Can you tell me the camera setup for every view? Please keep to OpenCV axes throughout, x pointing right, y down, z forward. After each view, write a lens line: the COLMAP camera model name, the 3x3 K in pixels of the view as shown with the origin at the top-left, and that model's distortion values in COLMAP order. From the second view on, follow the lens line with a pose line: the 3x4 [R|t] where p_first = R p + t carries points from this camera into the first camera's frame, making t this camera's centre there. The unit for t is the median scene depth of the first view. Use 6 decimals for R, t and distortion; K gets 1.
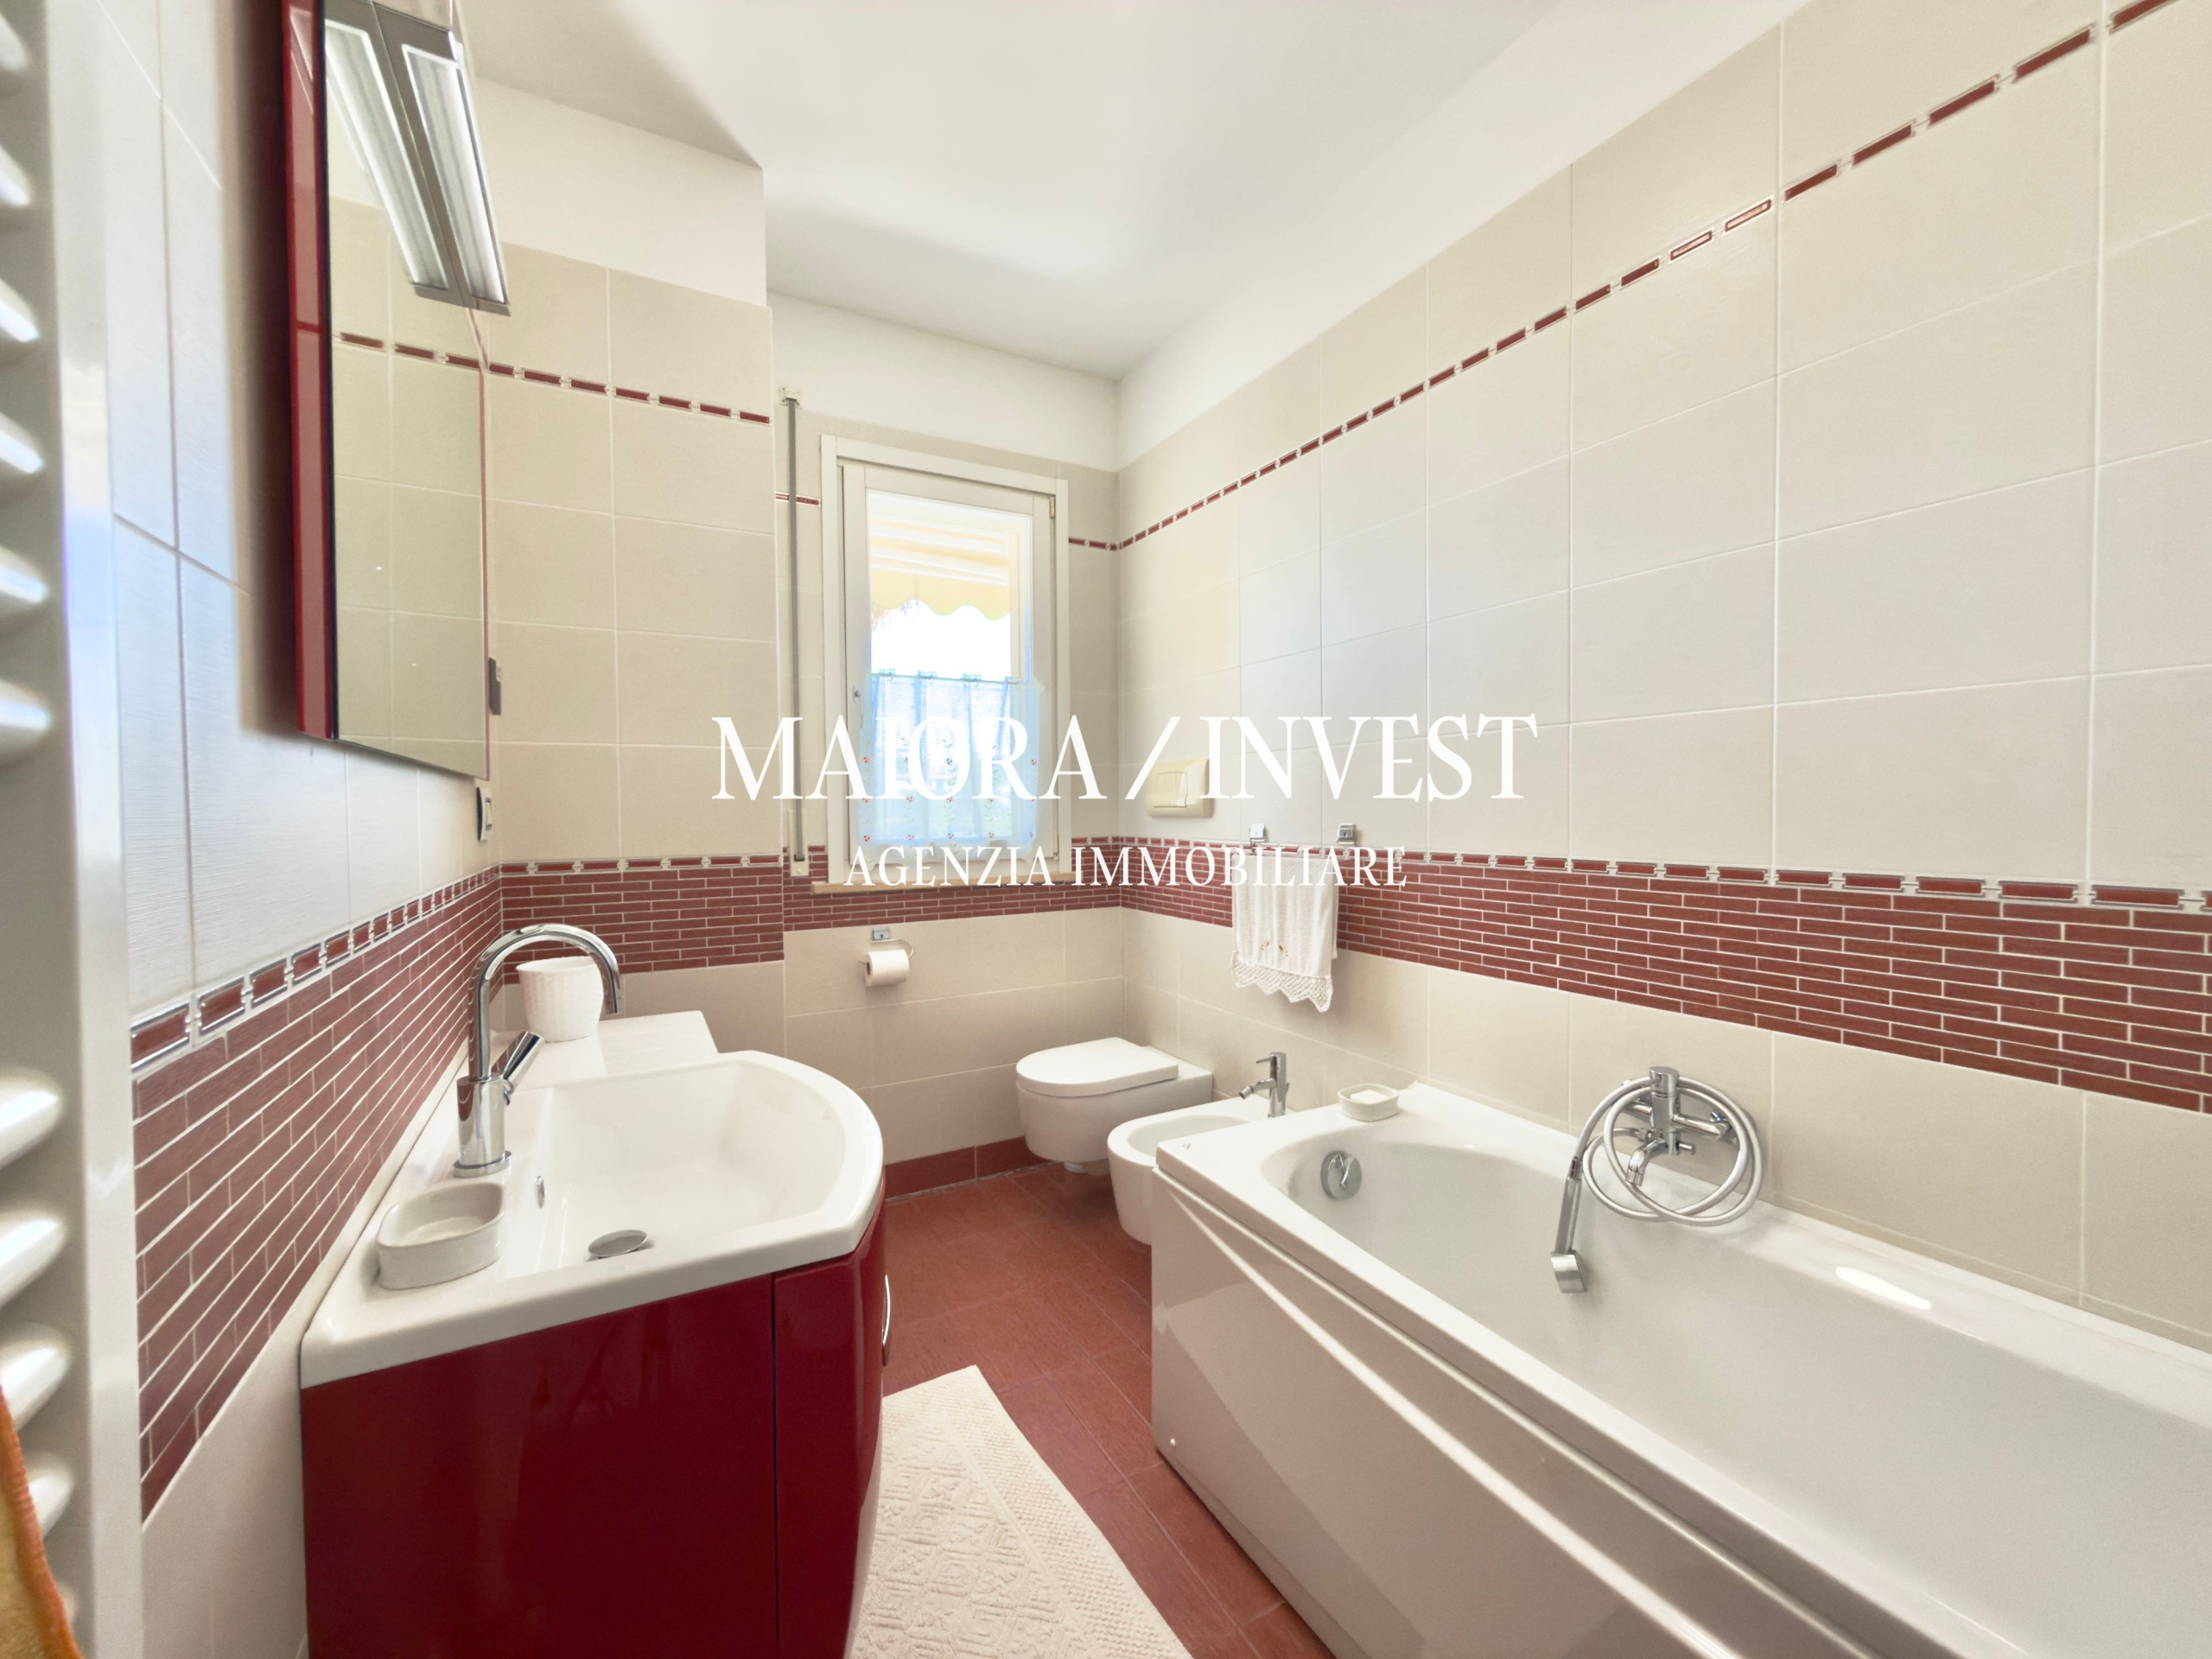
lens RADIAL K [[882.3, 0, 1108.5], [0, 882.3, 830.4], [0, 0, 1]] dist [-0.000798, 0.000545]
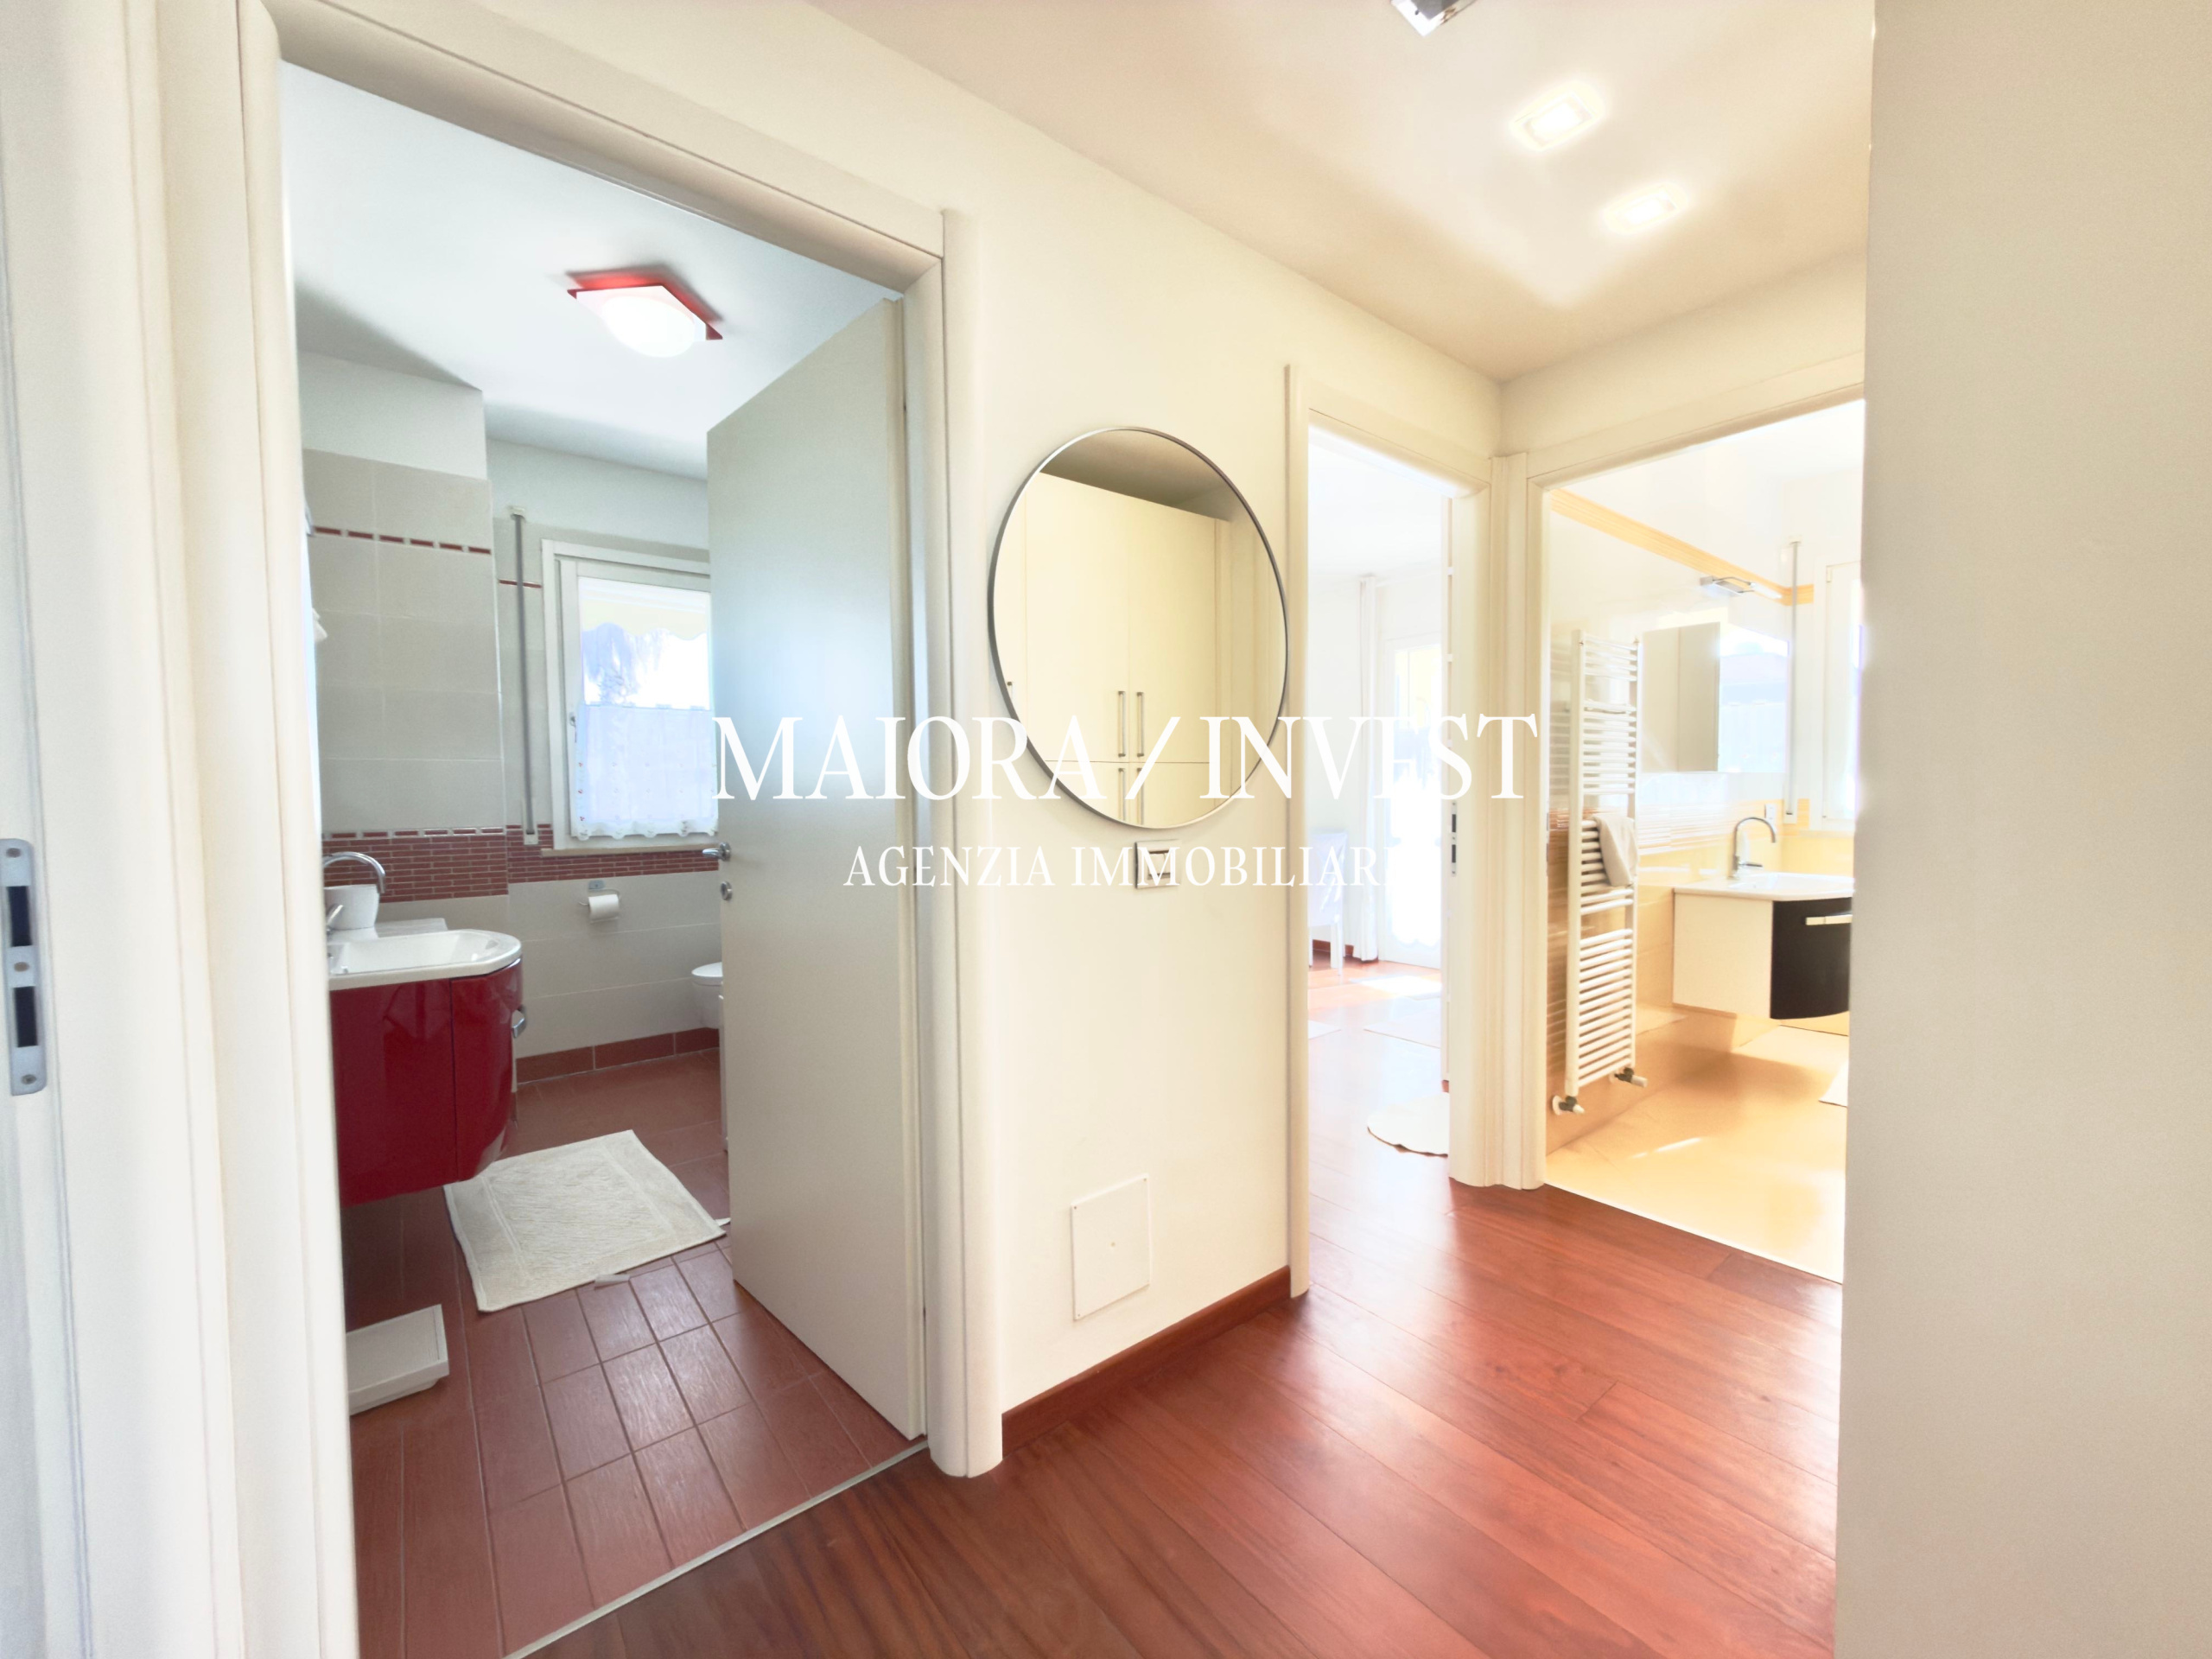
lens RADIAL K [[882.3, 0, 1113.6], [0, 882.3, 832.4], [0, 0, 1]] dist [-0.000798, 0.000545]
pose [[0.985307, -0.008043, 0.170602, 0.351865], [0.004645, 0.999783, 0.020312, 0.006806], [-0.170728, -0.019221, 0.985131, -0.602496]]
